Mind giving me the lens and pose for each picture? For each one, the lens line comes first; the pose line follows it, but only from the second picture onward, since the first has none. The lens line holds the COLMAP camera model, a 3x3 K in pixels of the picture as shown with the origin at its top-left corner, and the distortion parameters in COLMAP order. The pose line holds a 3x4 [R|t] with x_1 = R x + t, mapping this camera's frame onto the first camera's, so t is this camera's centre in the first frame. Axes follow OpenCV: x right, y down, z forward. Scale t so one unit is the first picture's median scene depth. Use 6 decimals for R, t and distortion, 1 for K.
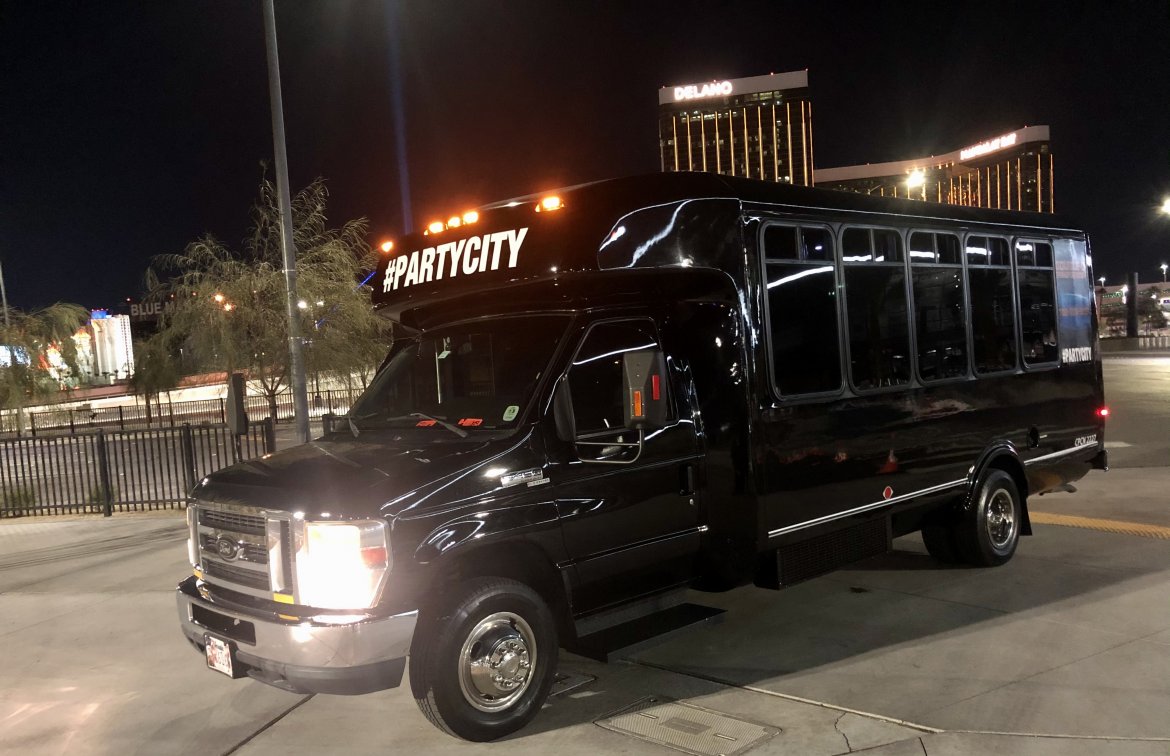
lens RADIAL K [[972.4, 0, 584.2], [0, 972.4, 430.6], [0, 0, 1]] dist [0.014093, 0.015683]
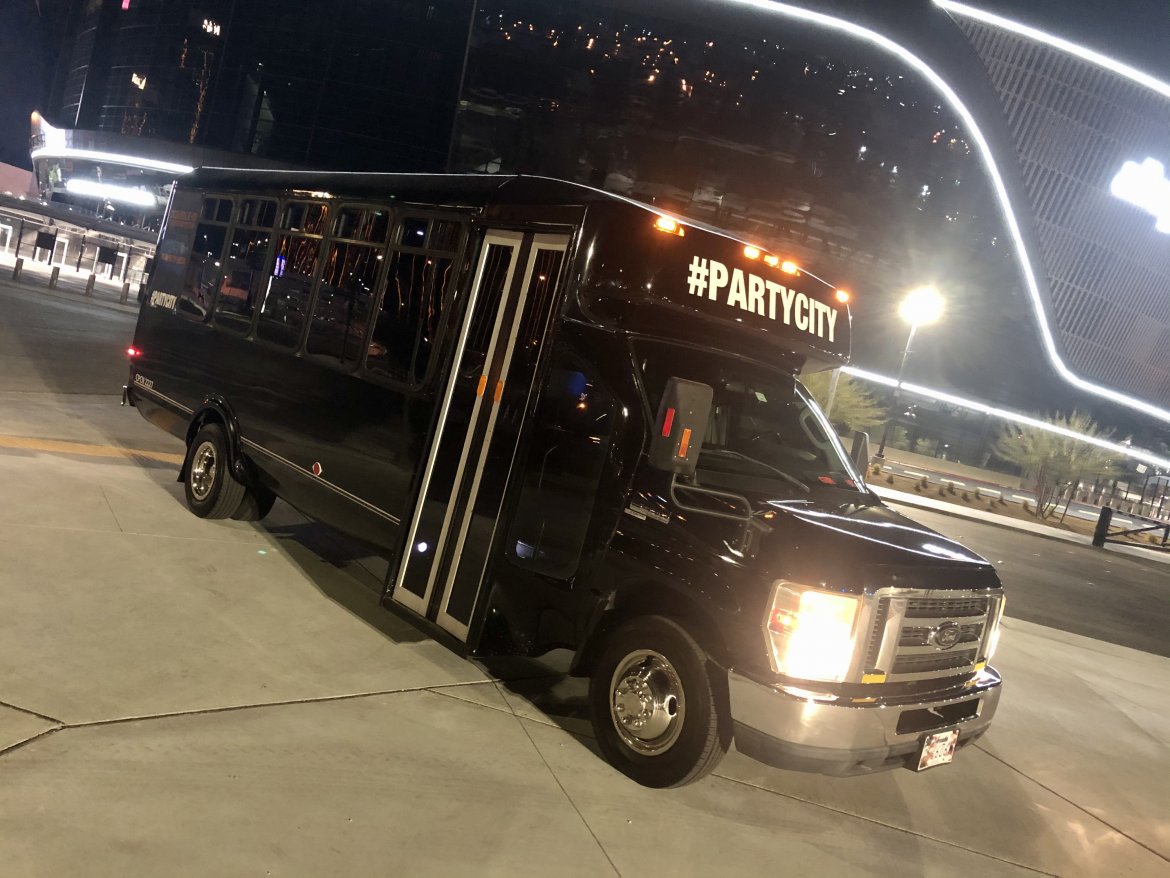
lens RADIAL K [[972.5, 0, 580.7], [0, 972.5, 430.8], [0, 0, 1]] dist [0.017007, 0.003672]
pose [[-0.030424, -0.003181, 0.999532, -1.042077], [-0.160025, 0.987111, -0.001729, -0.013843], [-0.986644, -0.160002, -0.030541, 1.131099]]
